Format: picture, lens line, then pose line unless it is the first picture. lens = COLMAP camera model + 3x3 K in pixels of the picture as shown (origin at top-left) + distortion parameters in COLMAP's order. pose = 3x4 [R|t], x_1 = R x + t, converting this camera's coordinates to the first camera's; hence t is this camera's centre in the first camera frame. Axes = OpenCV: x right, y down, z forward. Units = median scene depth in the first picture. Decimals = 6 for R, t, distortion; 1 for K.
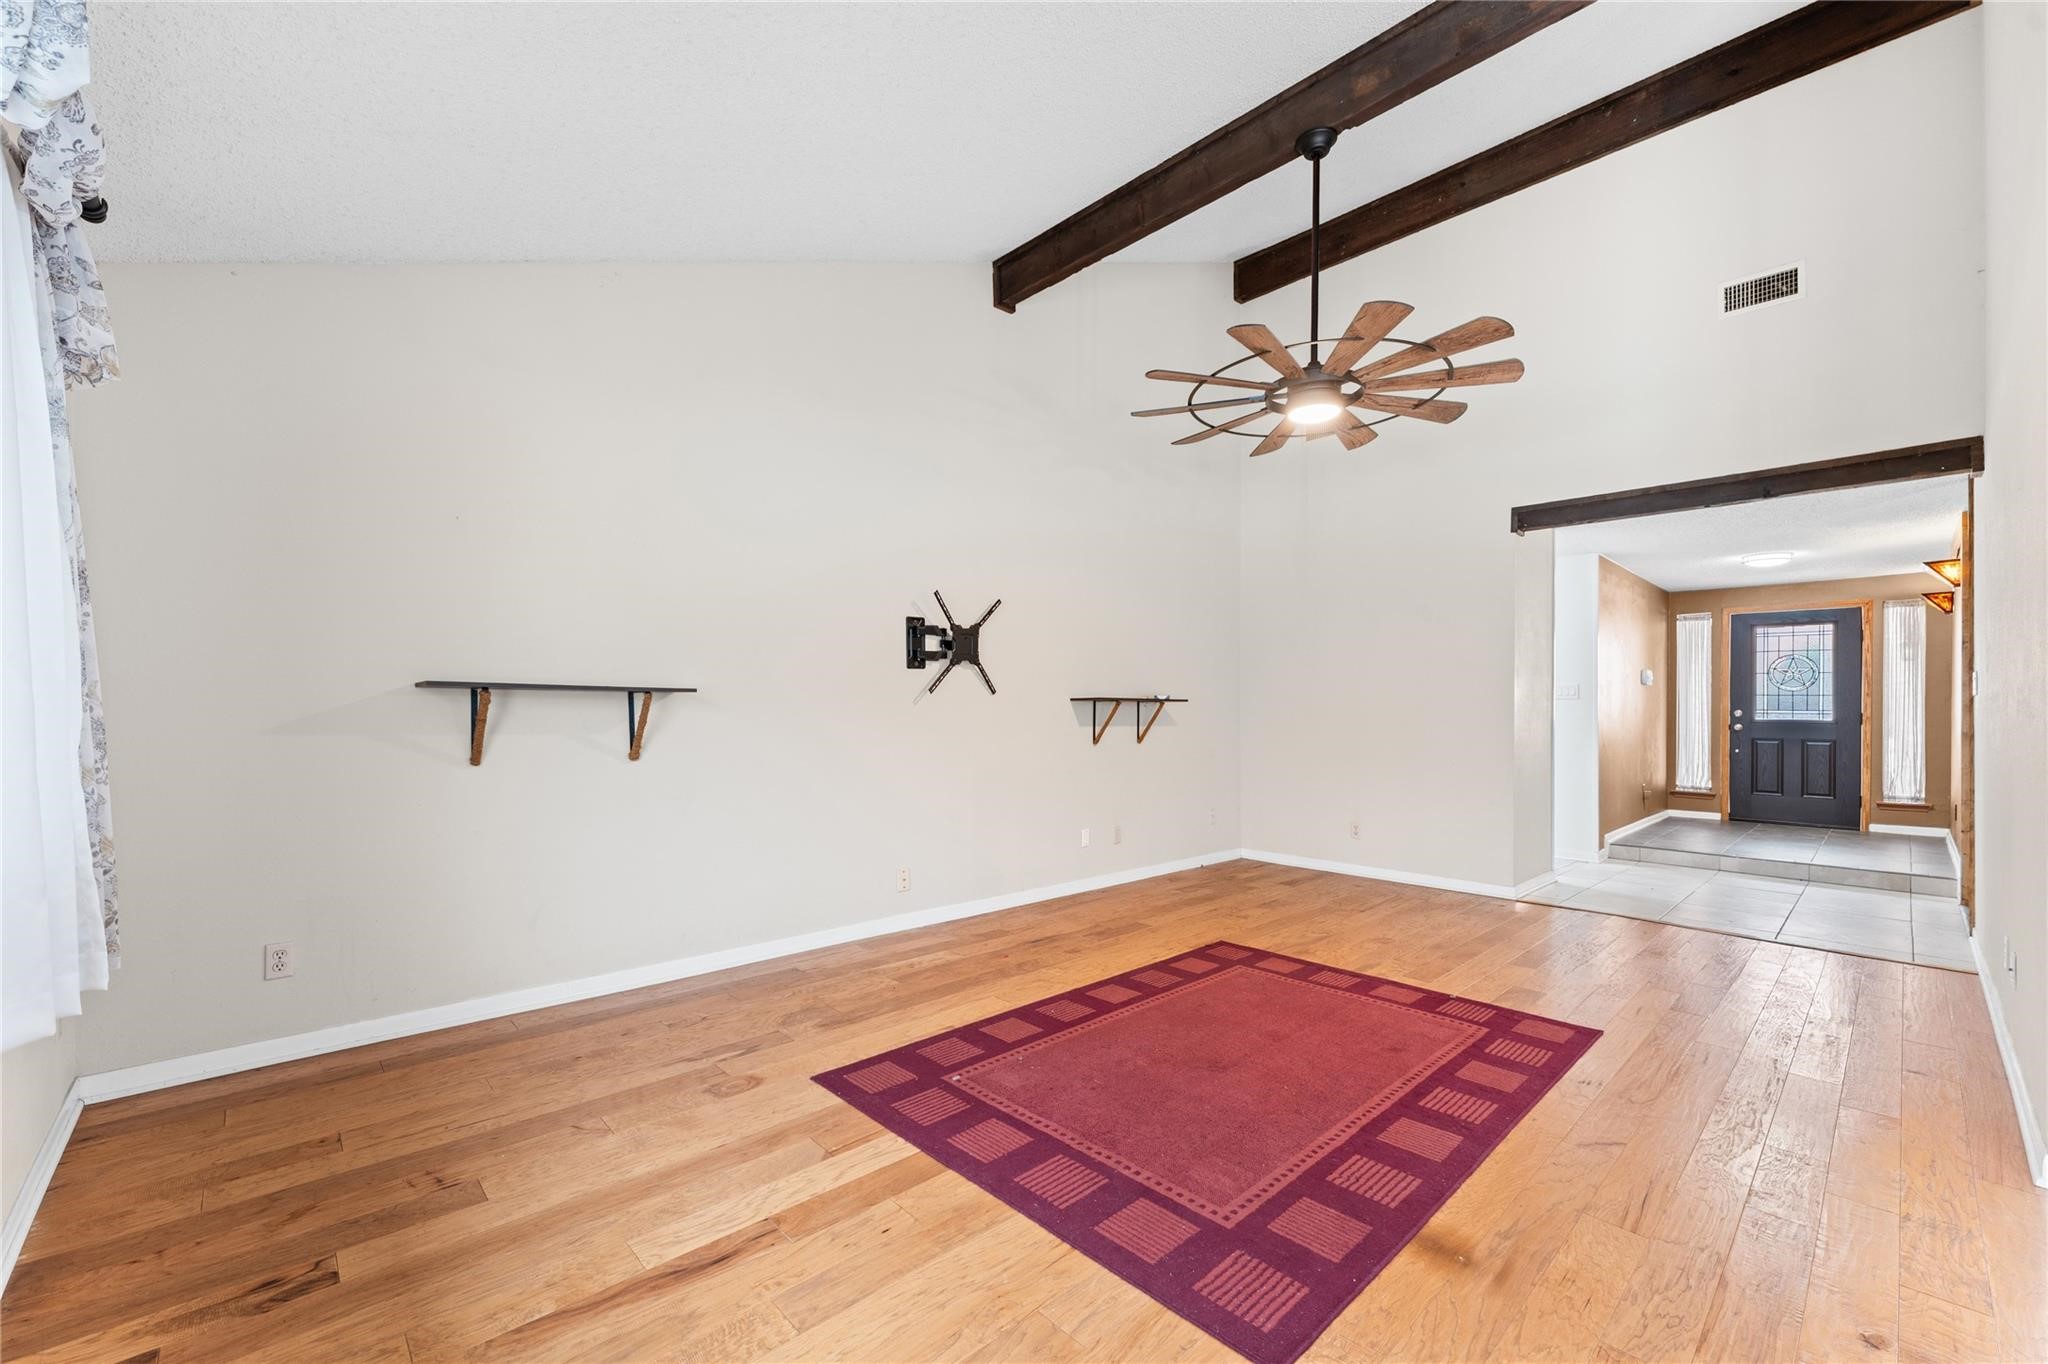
lens RADIAL K [[815.9, 0, 1017.6], [0, 815.9, 710.3], [0, 0, 1]] dist [0.001977, 0.000240]
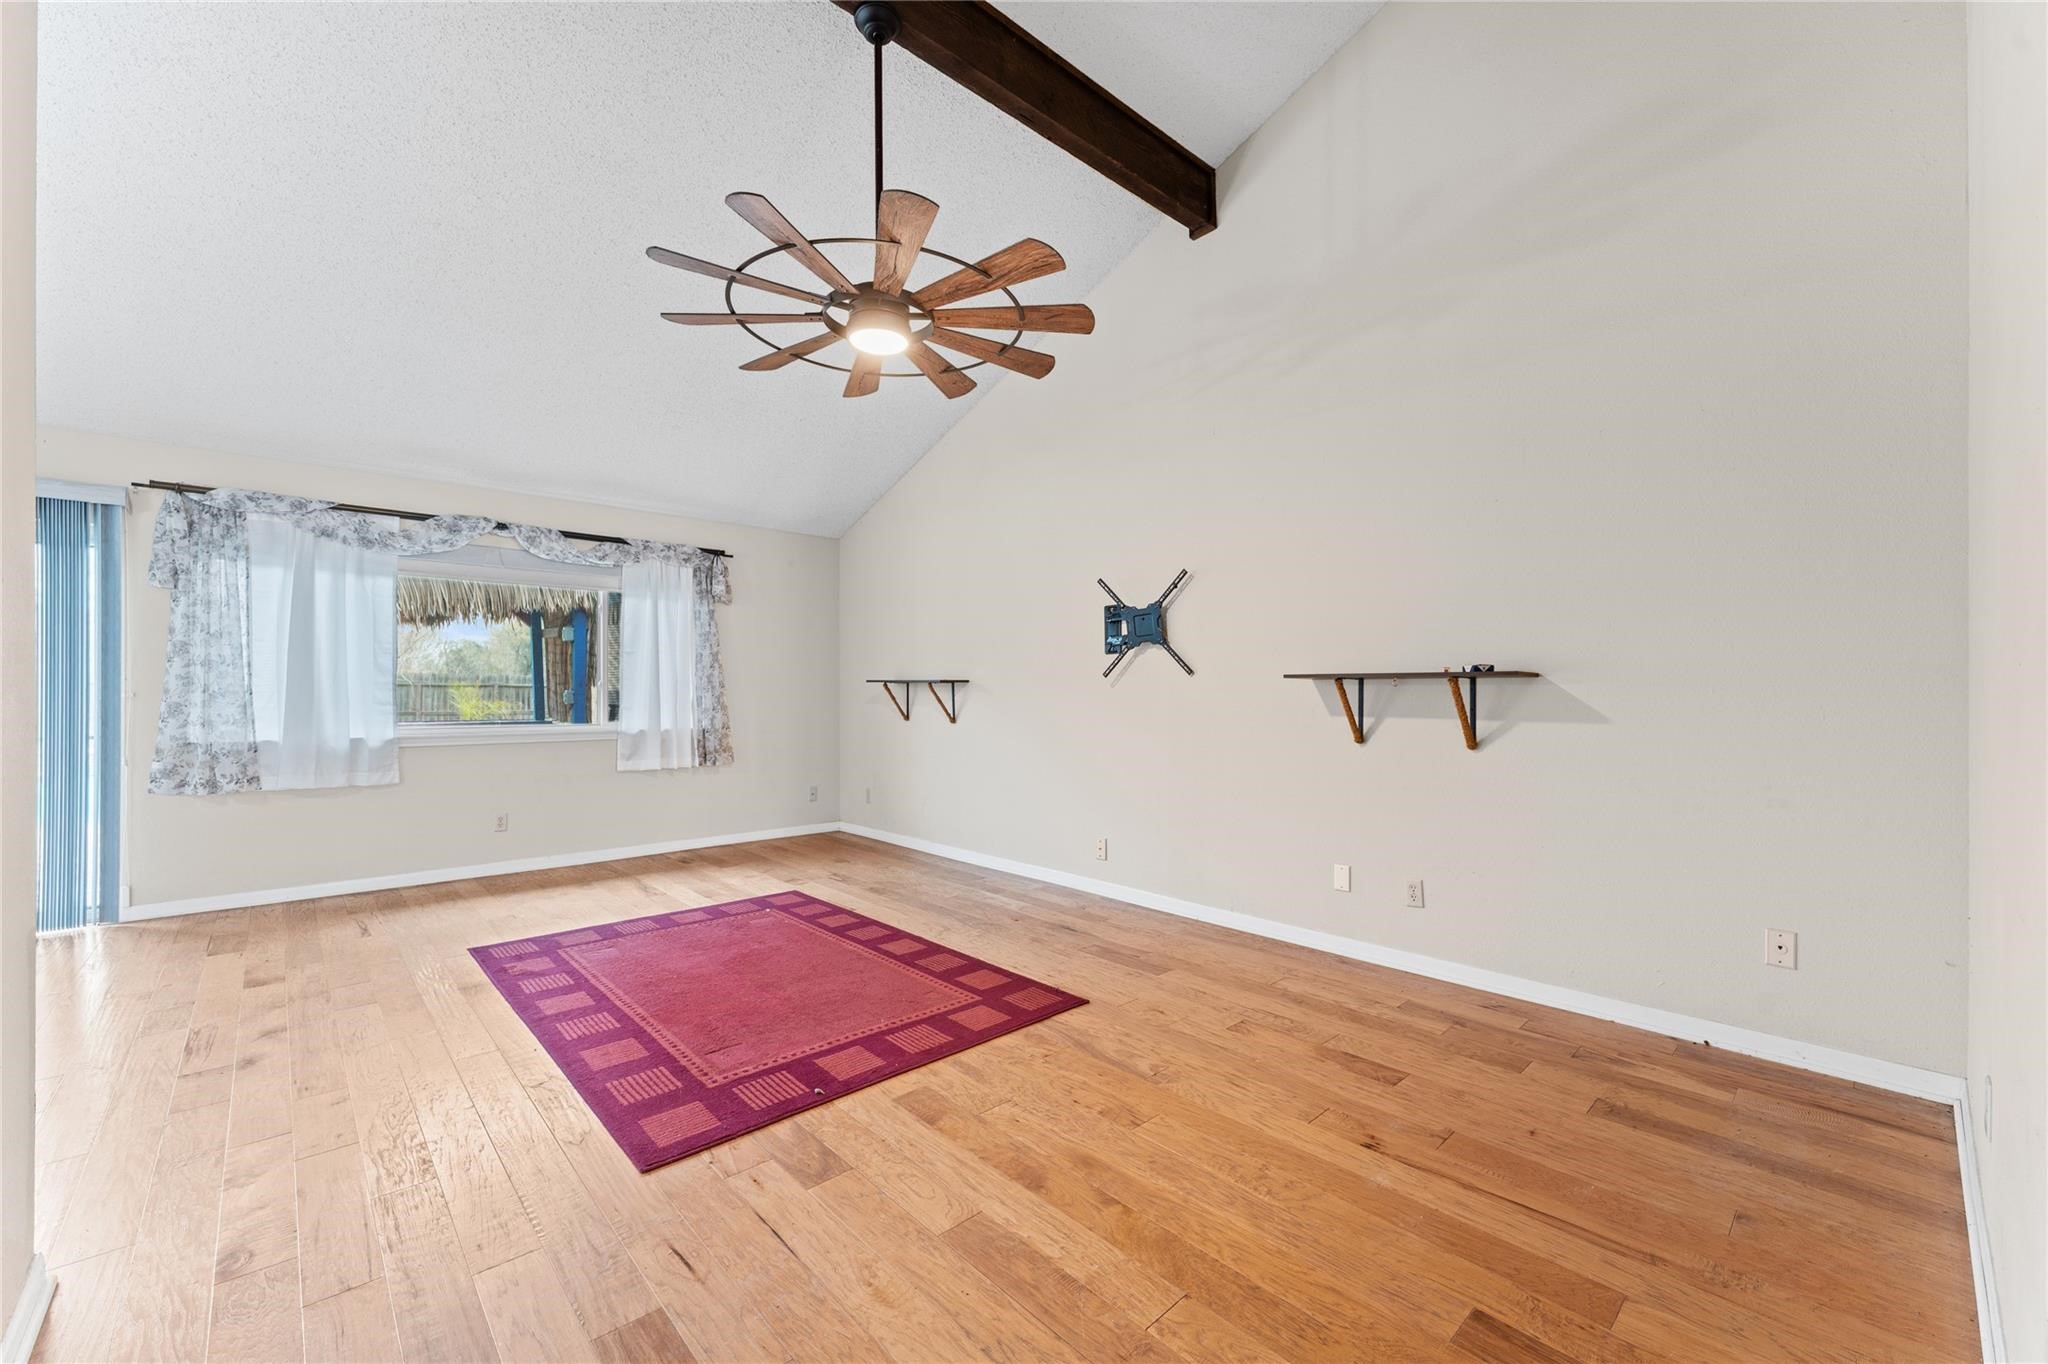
lens RADIAL K [[815.9, 0, 1027.2], [0, 815.9, 694.7], [0, 0, 1]] dist [0.001977, 0.000240]
pose [[0.006790, -0.002735, -0.999973, 1.021876], [-0.004831, 0.999984, -0.002768, 0.006293], [0.999965, 0.004850, 0.006777, 0.966046]]
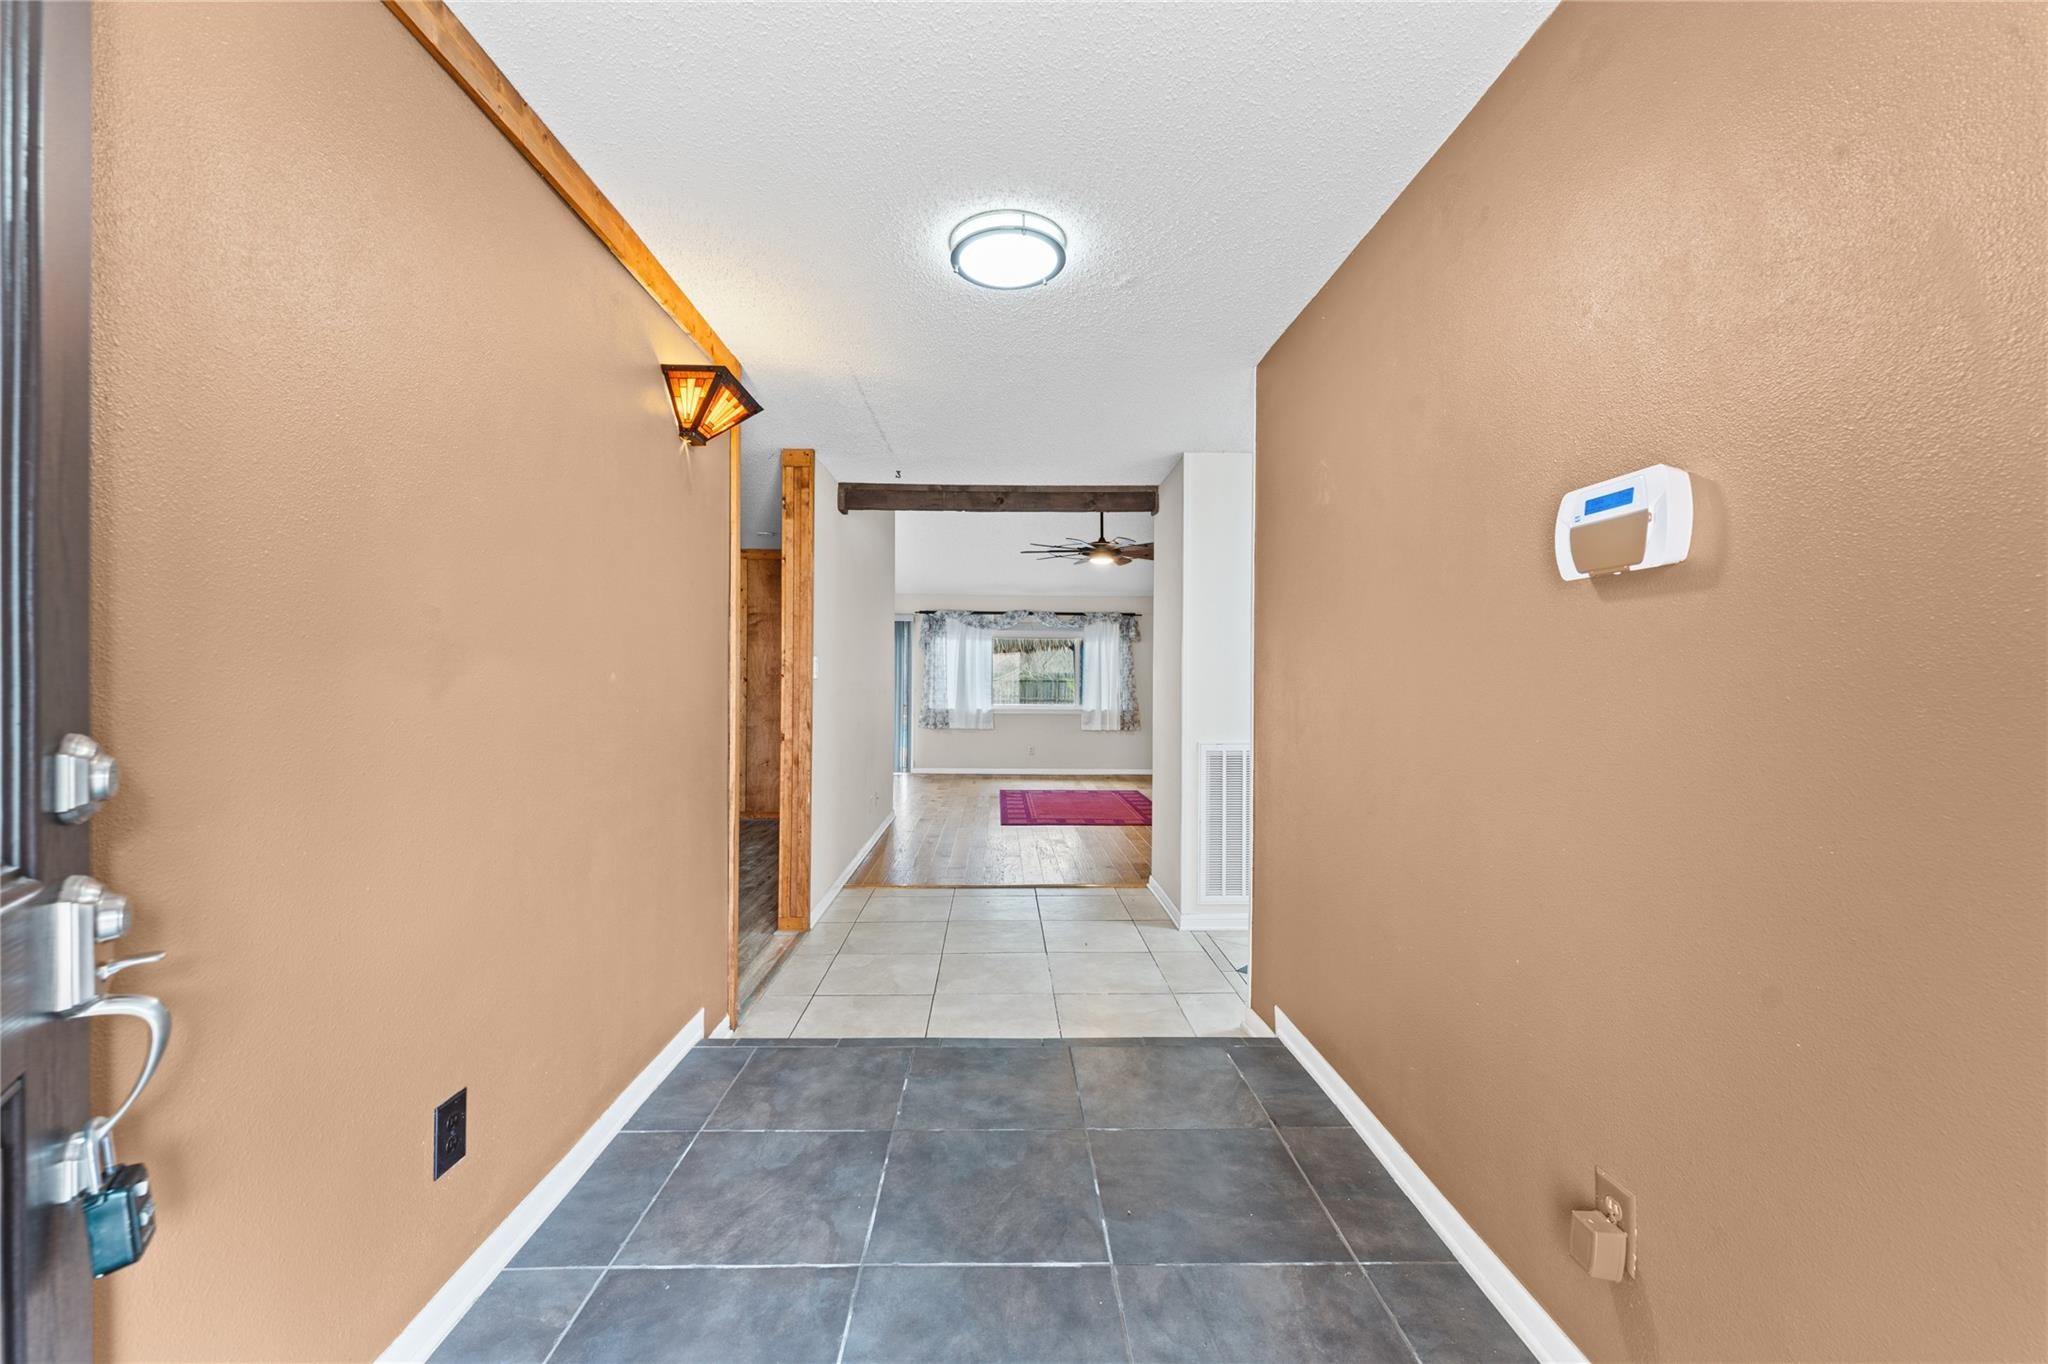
lens RADIAL K [[815.9, 0, 1020.1], [0, 815.9, 689.7], [0, 0, 1]] dist [0.001977, 0.000240]
pose [[-0.644103, -0.011258, -0.764856, 1.956577], [-0.014735, 0.999889, -0.002308, 0.009341], [0.764797, 0.009783, -0.644198, 1.997098]]
